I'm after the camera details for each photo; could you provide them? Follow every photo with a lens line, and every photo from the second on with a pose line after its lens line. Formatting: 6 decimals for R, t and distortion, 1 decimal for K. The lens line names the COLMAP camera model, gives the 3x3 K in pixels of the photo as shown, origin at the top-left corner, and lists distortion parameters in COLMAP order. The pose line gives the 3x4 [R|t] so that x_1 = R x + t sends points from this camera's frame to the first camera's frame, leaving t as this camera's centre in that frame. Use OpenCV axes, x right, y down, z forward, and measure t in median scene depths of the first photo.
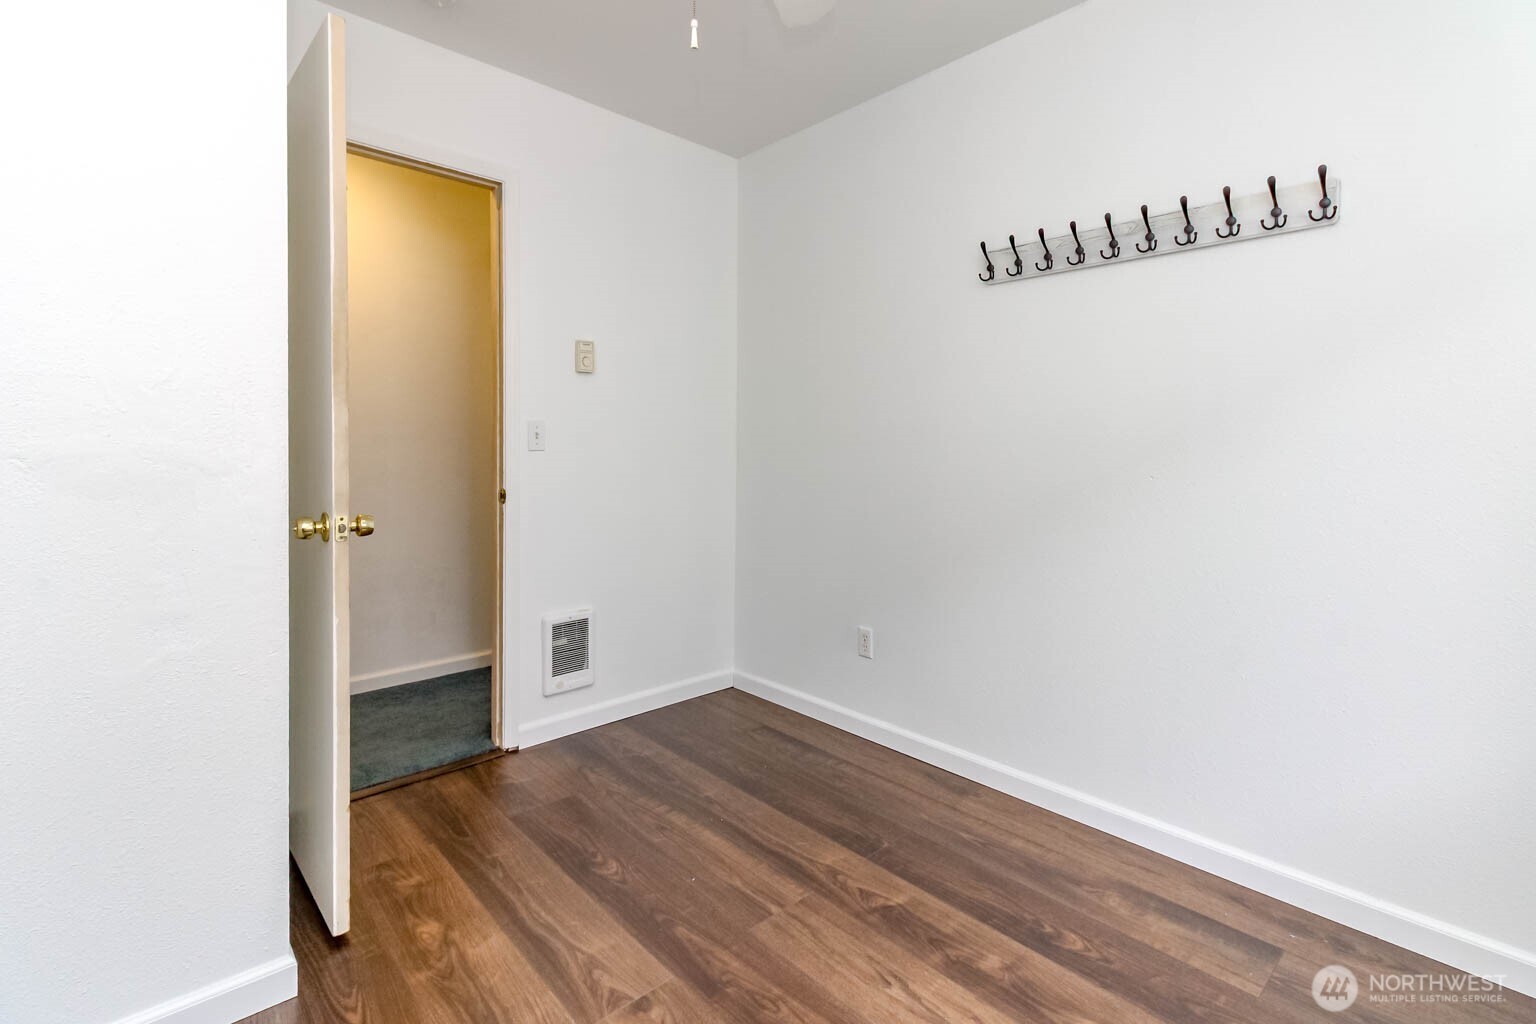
lens RADIAL K [[699.7, 0, 757.9], [0, 699.7, 454.4], [0, 0, 1]] dist [0.017726, 0.000106]
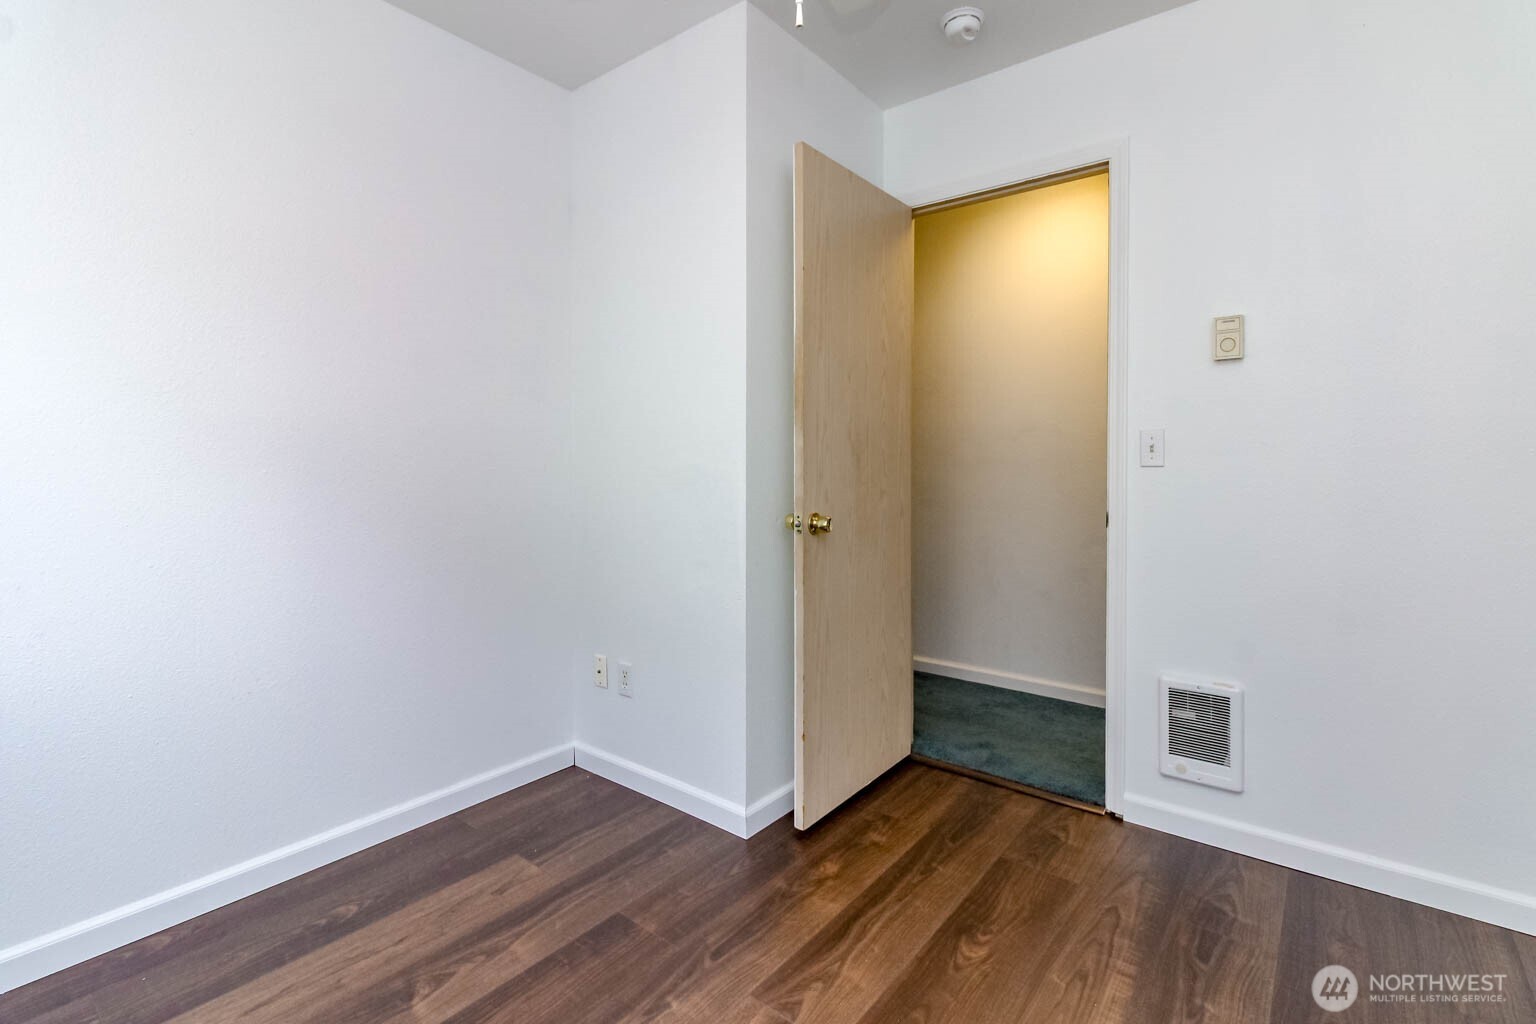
lens RADIAL K [[699.8, 0, 759.4], [0, 699.8, 472.8], [0, 0, 1]] dist [0.015992, -0.010093]
pose [[0.167909, 0.008572, -0.985765, 0.541345], [-0.008932, 0.999934, 0.007174, -0.000401], [0.985762, 0.007600, 0.167974, 0.546155]]
